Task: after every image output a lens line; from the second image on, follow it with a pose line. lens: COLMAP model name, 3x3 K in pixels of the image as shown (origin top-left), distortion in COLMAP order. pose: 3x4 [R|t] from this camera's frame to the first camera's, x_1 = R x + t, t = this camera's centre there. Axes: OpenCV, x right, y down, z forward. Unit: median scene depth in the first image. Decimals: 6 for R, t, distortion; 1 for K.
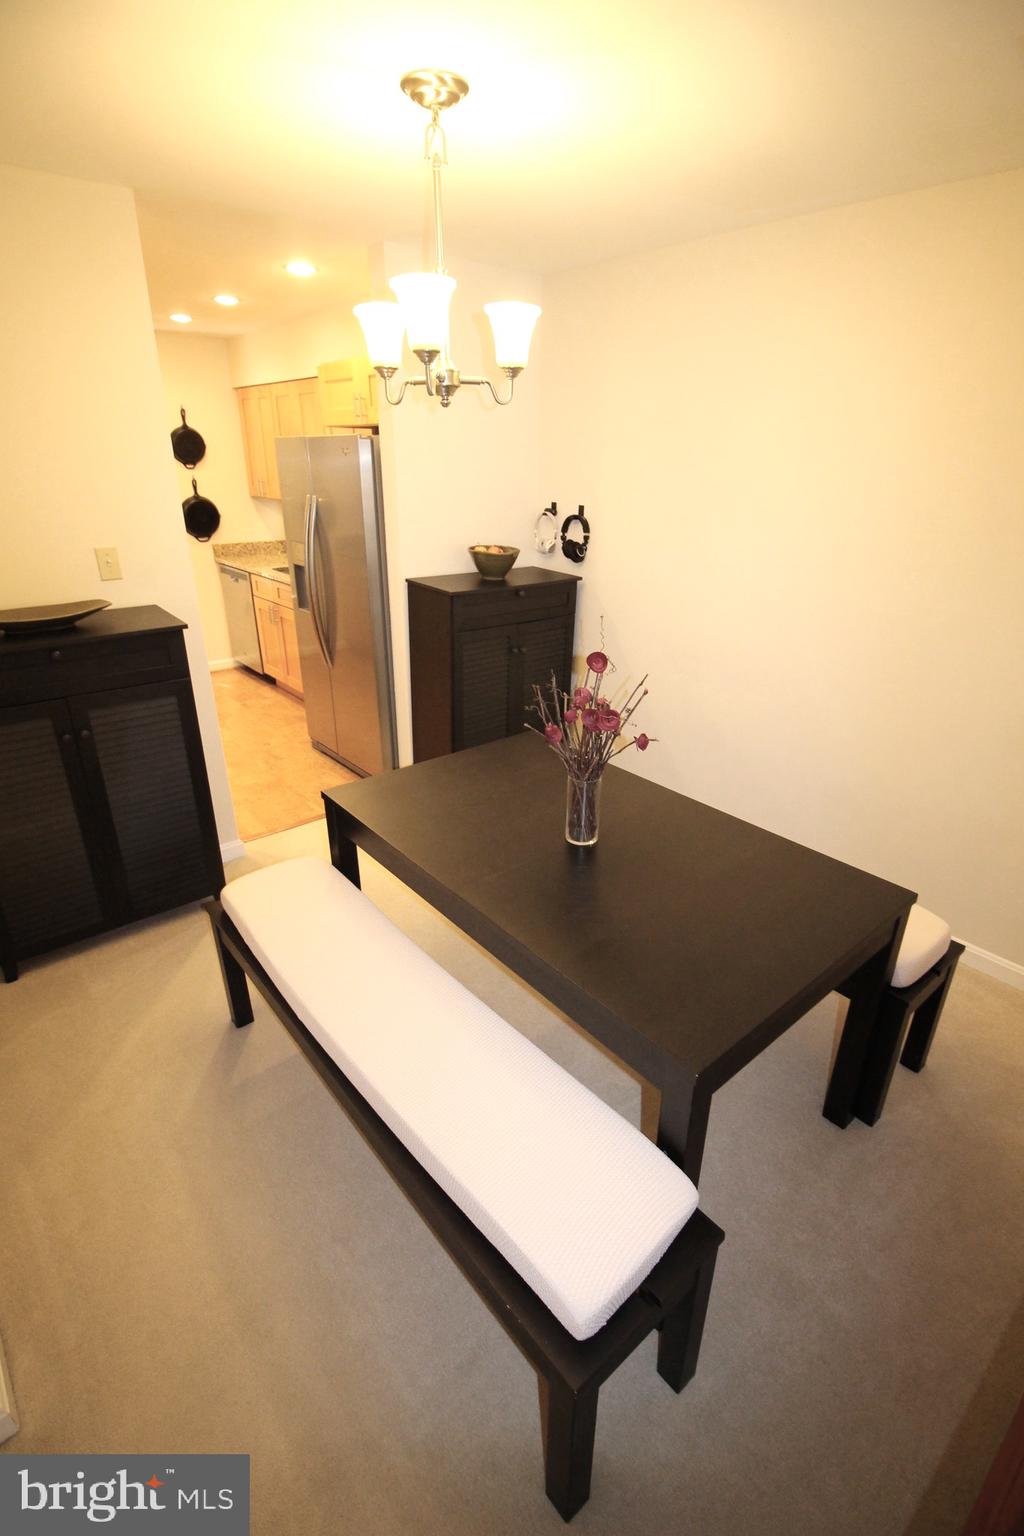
lens RADIAL K [[711.9, 0, 527.9], [0, 711.9, 767.2], [0, 0, 1]] dist [0.000826, -0.014107]
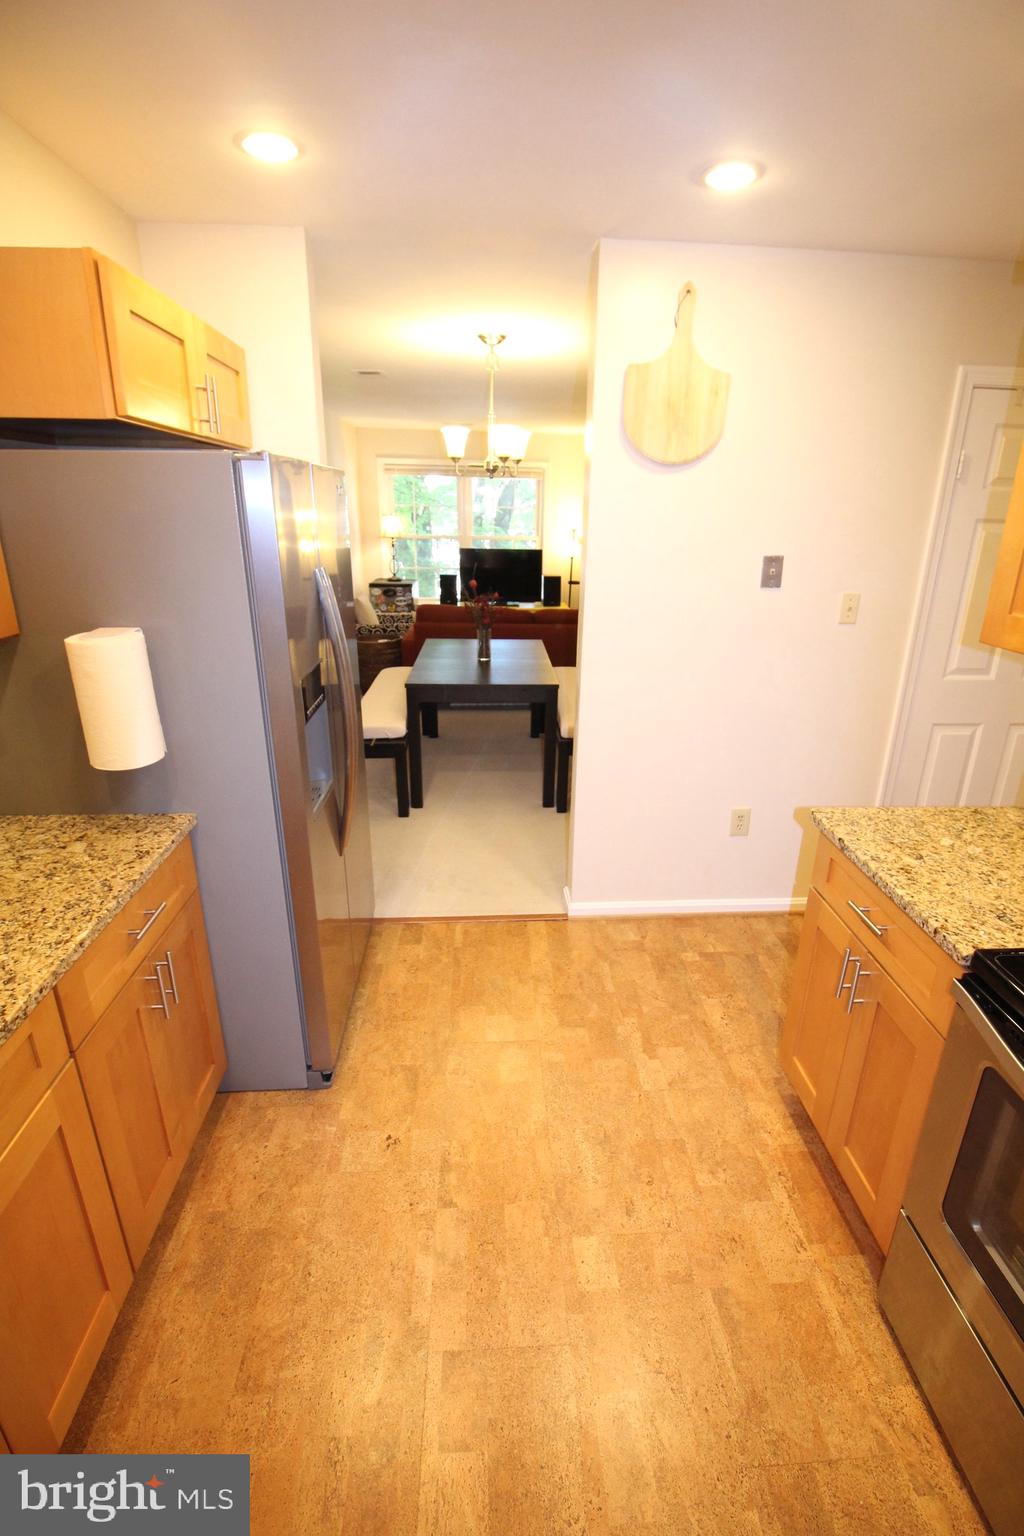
lens RADIAL K [[711.9, 0, 529.7], [0, 711.9, 765.3], [0, 0, 1]] dist [0.002086, -0.013575]
pose [[-0.795953, -0.233866, 0.558359, -0.895341], [0.212980, 0.755207, 0.619921, -0.661785], [-0.566655, 0.612348, -0.551300, 1.504497]]
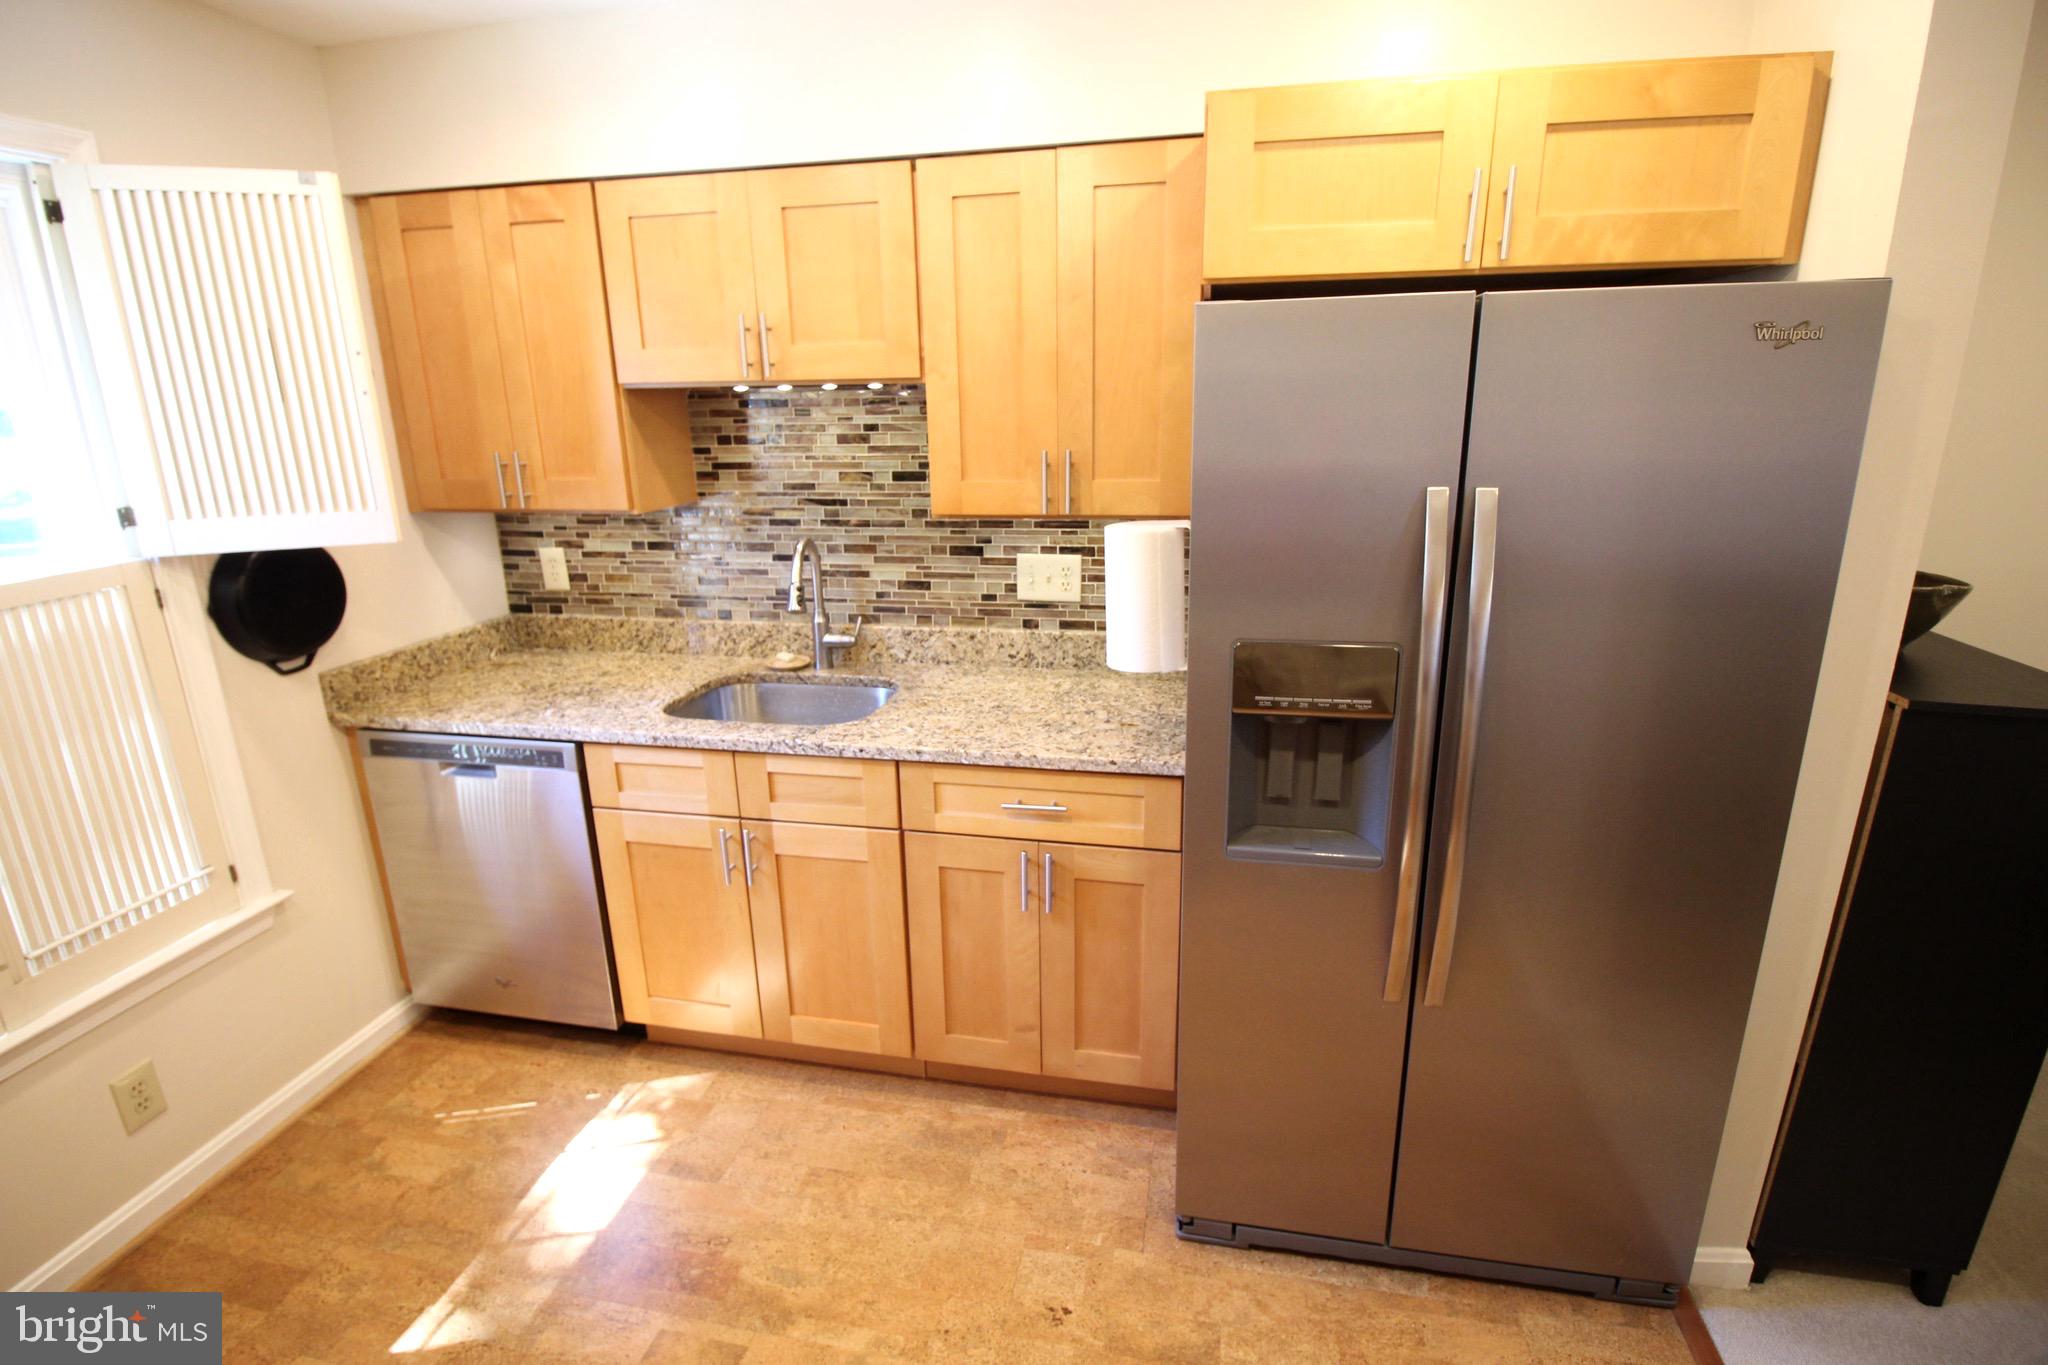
lens RADIAL K [[949.3, 0, 1023.3], [0, 949.3, 653.1], [0, 0, 1]] dist [0.002086, -0.013575]
pose [[0.792679, -0.191099, 0.578914, -0.789157], [0.270282, 0.961335, -0.052748, -0.396006], [-0.546451, 0.198283, 0.813680, 0.908622]]
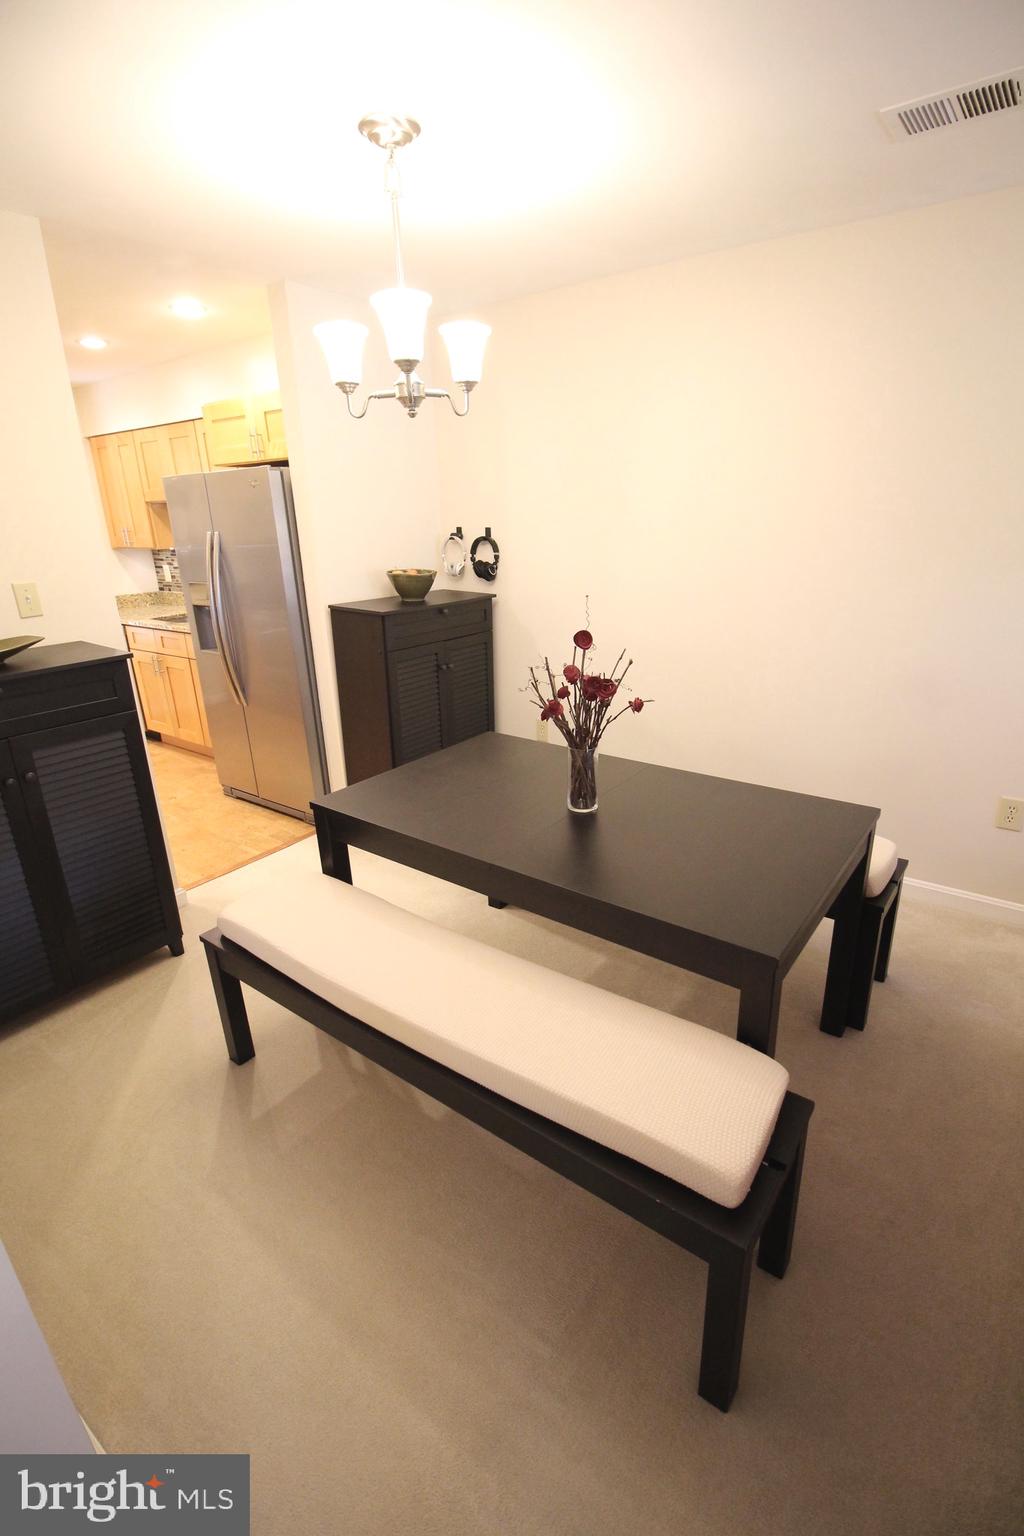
lens RADIAL K [[711.9, 0, 529.7], [0, 711.9, 765.3], [0, 0, 1]] dist [0.002086, -0.013575]
pose [[0.973479, -0.113963, 0.198373, -0.126668], [0.127166, 0.990350, -0.055094, 0.053015], [-0.190180, 0.078859, 0.978577, -0.020347]]
